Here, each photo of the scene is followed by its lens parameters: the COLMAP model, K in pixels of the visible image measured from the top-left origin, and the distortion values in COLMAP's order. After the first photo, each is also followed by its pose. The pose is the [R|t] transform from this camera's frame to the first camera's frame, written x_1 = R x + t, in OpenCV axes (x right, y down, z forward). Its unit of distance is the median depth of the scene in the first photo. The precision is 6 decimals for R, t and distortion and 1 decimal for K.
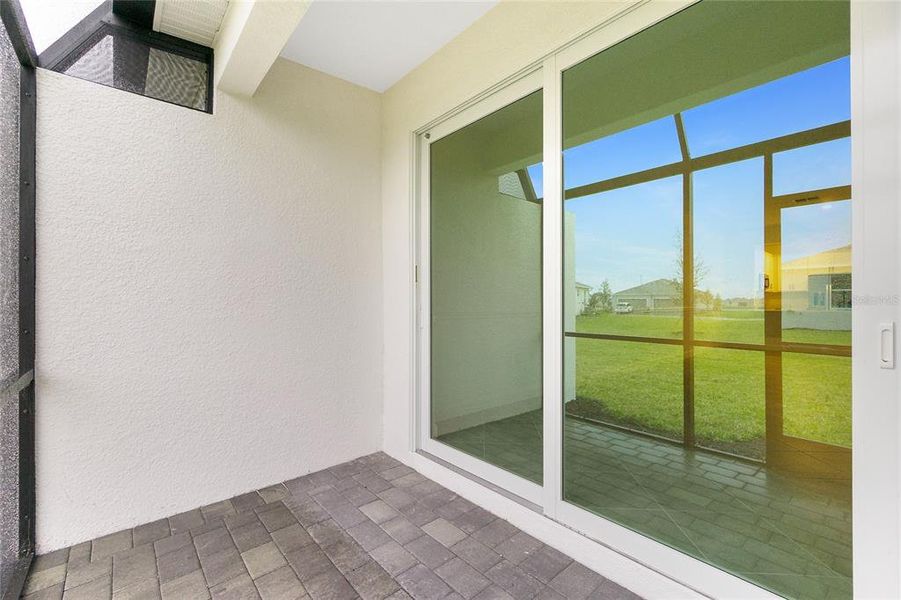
lens RADIAL K [[394.2, 0, 447.4], [0, 394.2, 304.4], [0, 0, 1]] dist [0.001848, 0.000244]
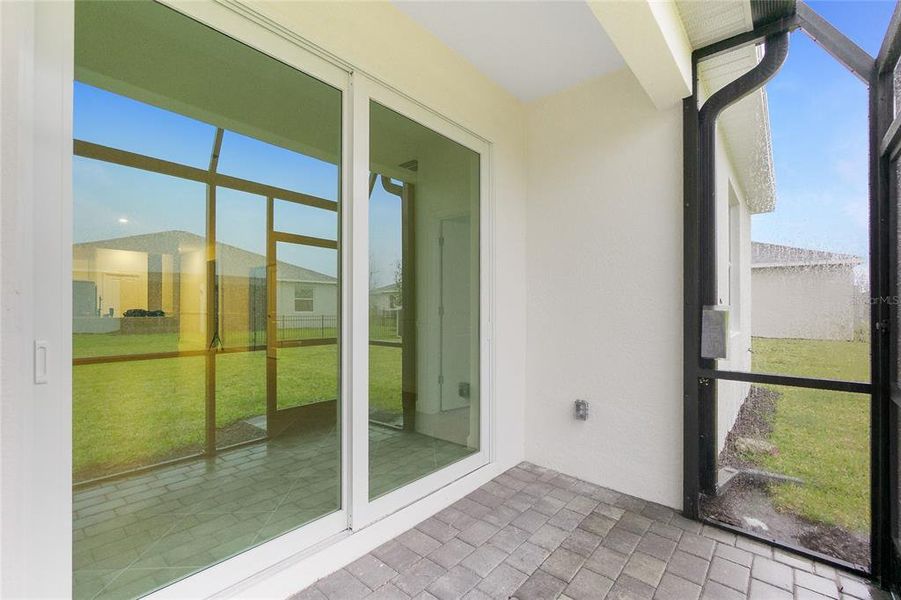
lens RADIAL K [[365.6, 0, 447.0], [0, 365.6, 301.6], [0, 0, 1]] dist [0.001946, 0.000203]
pose [[-0.117915, 0.022595, 0.992767, -0.434224], [0.000464, 0.999742, -0.022699, -0.009084], [-0.993024, -0.002216, -0.117895, 0.552555]]
